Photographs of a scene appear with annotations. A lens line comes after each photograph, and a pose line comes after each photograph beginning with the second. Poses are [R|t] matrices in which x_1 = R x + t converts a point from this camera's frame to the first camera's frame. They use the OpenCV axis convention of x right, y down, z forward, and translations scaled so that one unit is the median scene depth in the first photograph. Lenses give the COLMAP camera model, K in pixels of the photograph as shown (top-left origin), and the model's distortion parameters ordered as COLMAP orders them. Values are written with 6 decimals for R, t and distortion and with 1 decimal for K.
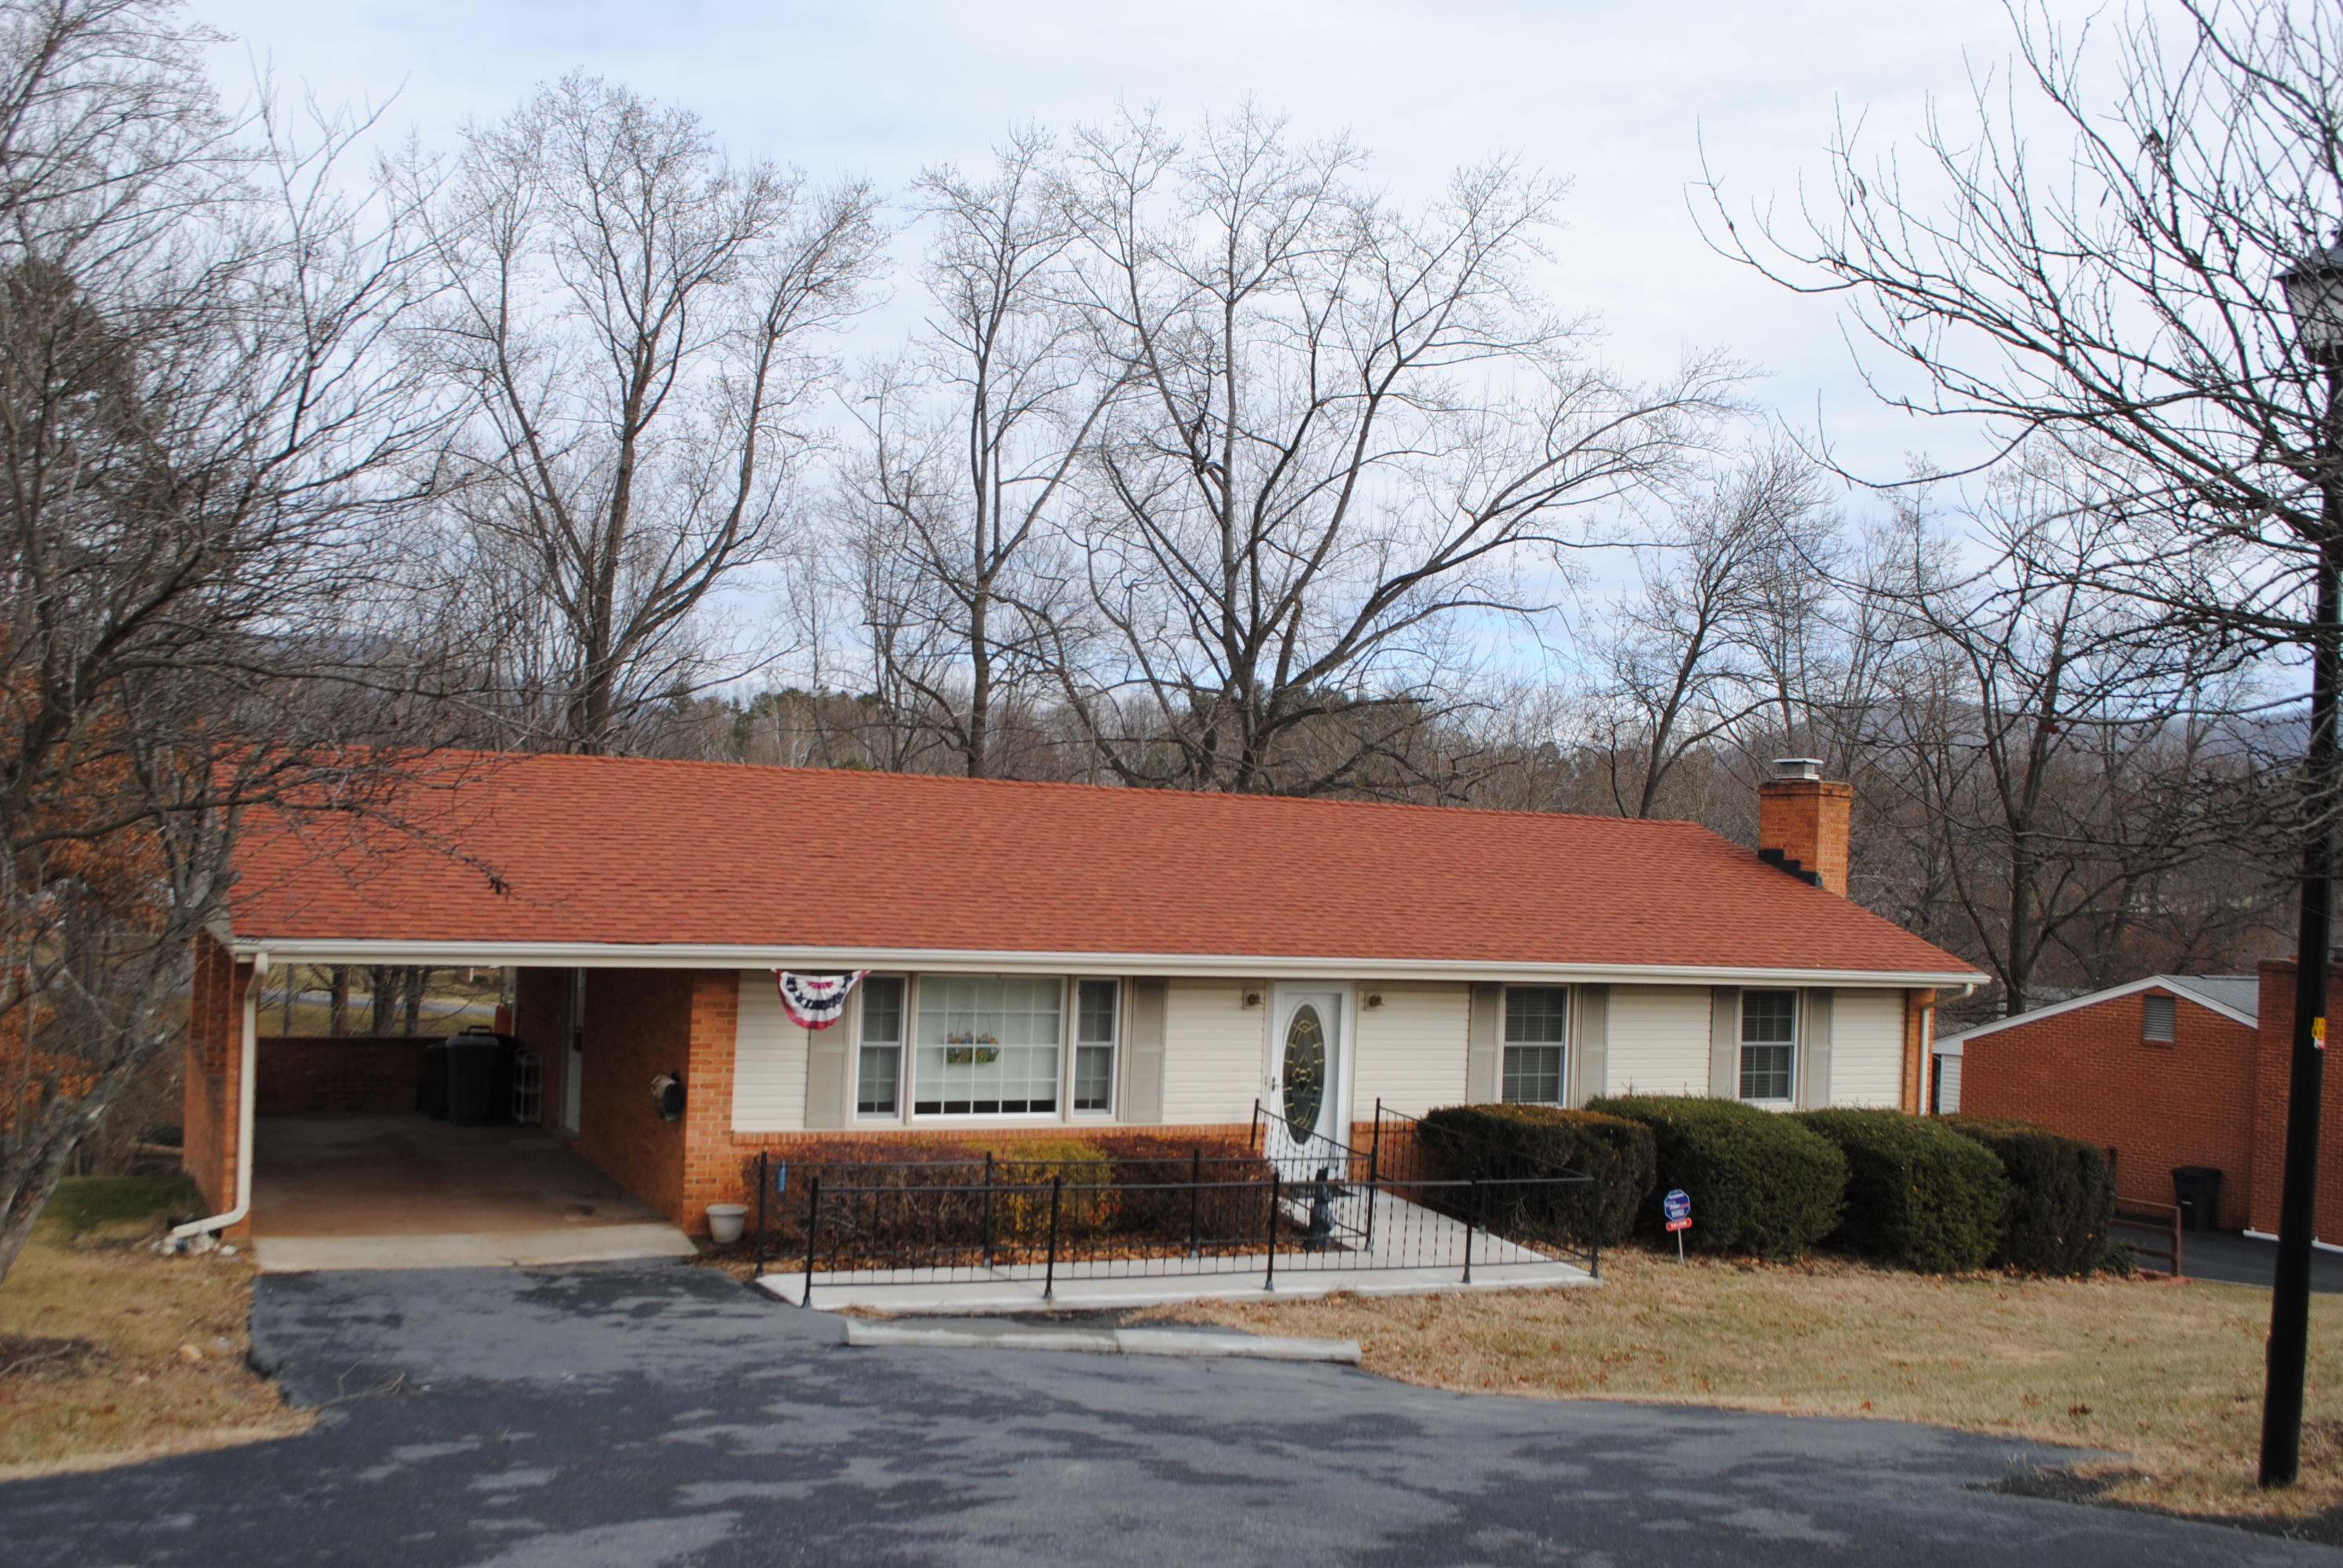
lens RADIAL K [[2165.2, 0, 1162.4], [0, 2165.2, 788.2], [0, 0, 1]] dist [-0.066735, 0.000000]
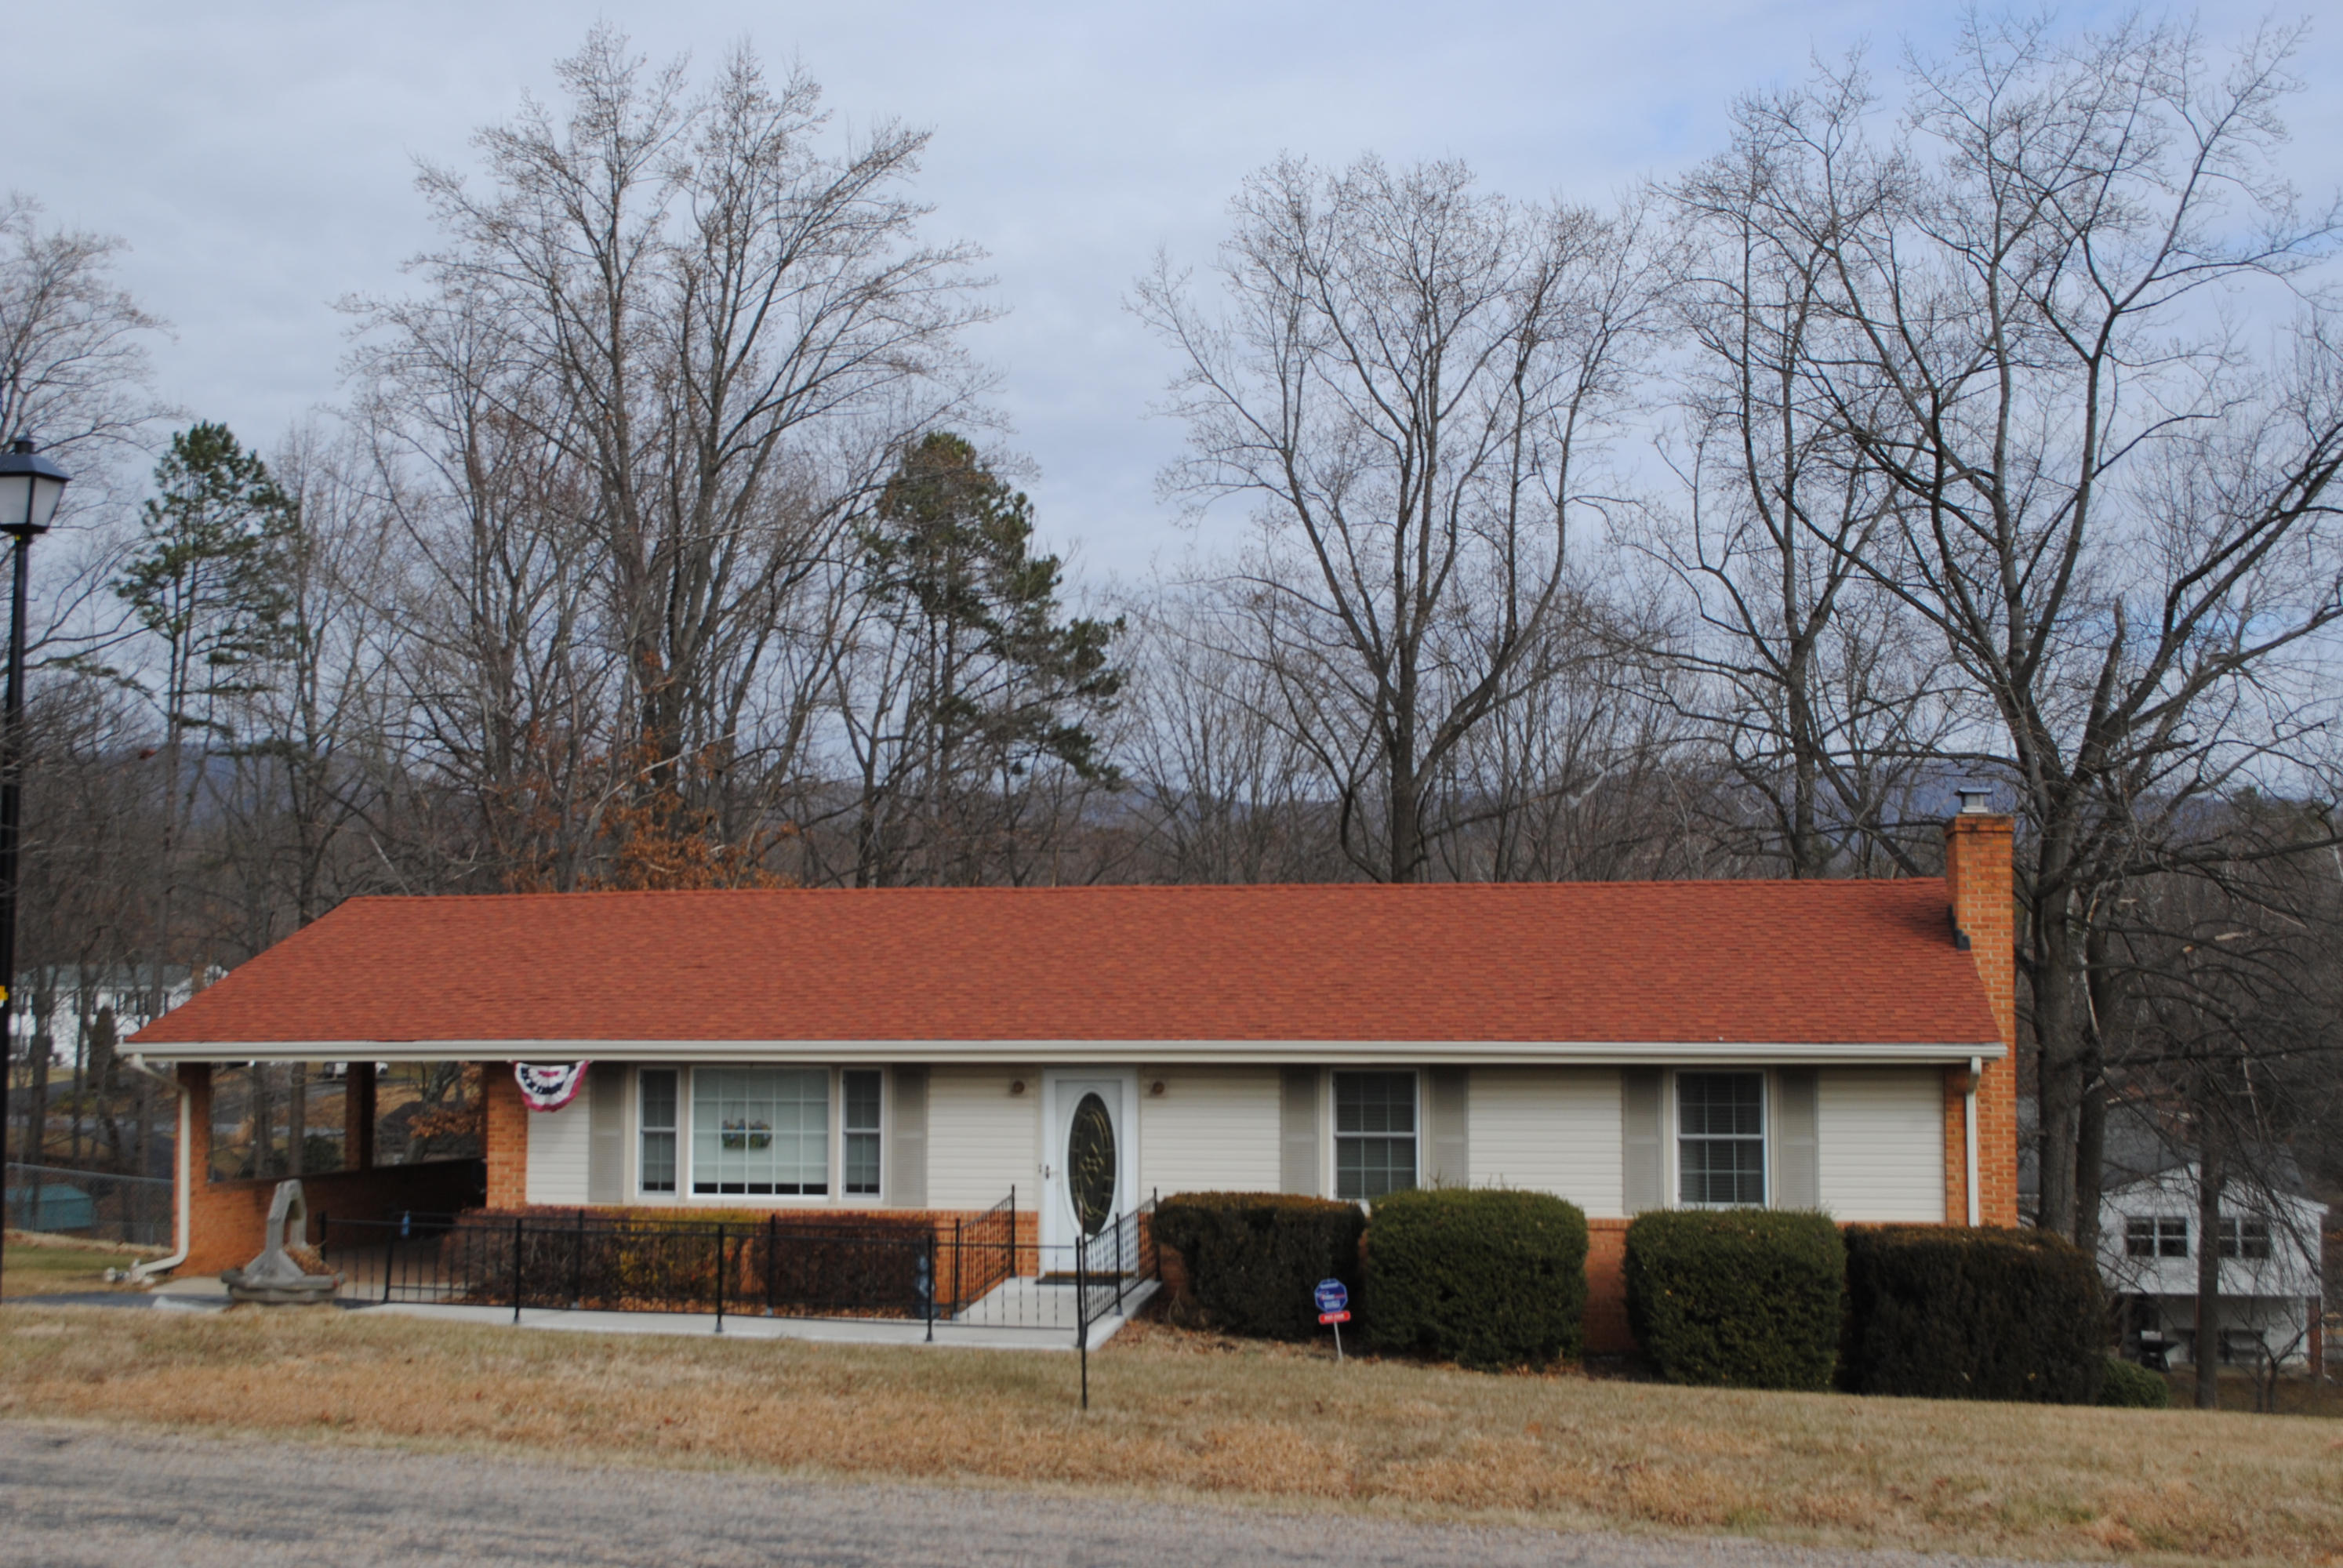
lens RADIAL K [[2875.1, 0, 1178.2], [0, 2875.1, 778.5], [0, 0, 1]] dist [-0.016103, 0.000000]
pose [[0.793686, -0.092964, -0.601182, 0.946191], [0.056159, 0.995231, -0.079756, 0.068153], [0.605729, 0.029539, 0.795122, -0.021615]]
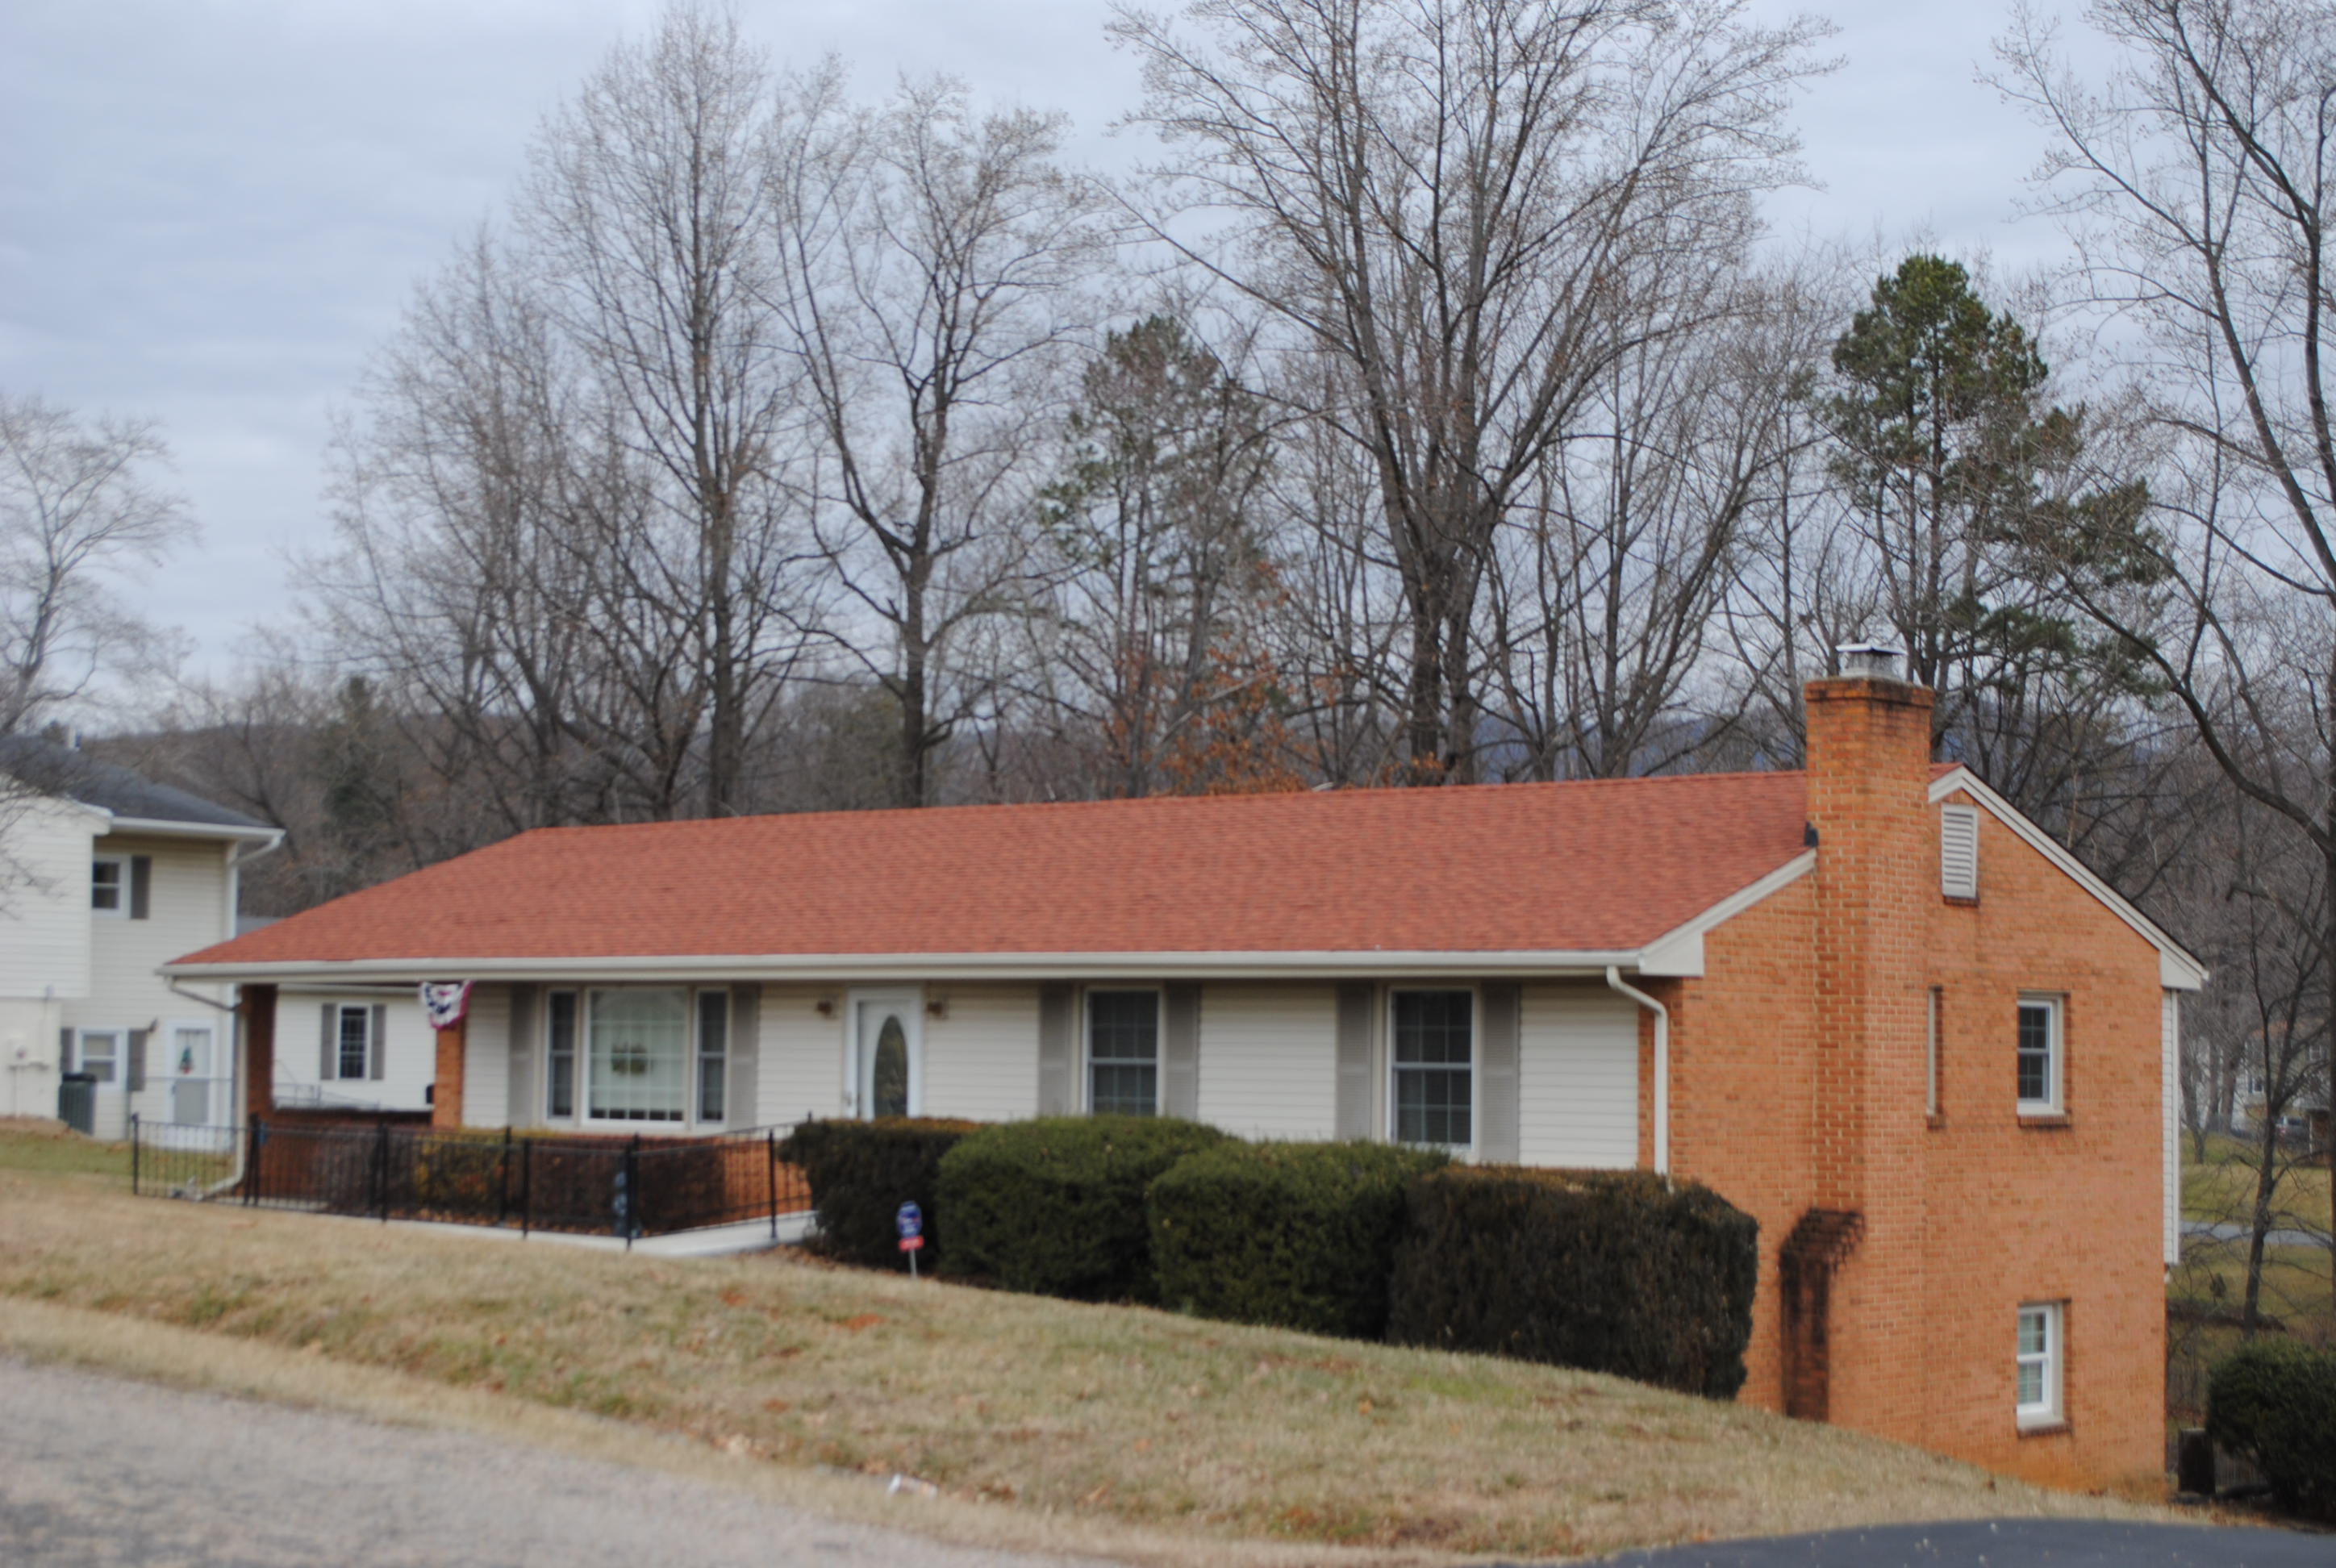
lens RADIAL K [[3903.0, 0, 1166.3], [0, 3903.0, 787.1], [0, 0, 1]] dist [-0.035649, 0.000000]
pose [[0.387935, -0.100193, -0.916225, 1.704112], [0.036788, 0.994965, -0.093227, 0.170929], [0.920952, 0.002460, 0.389668, 0.494564]]
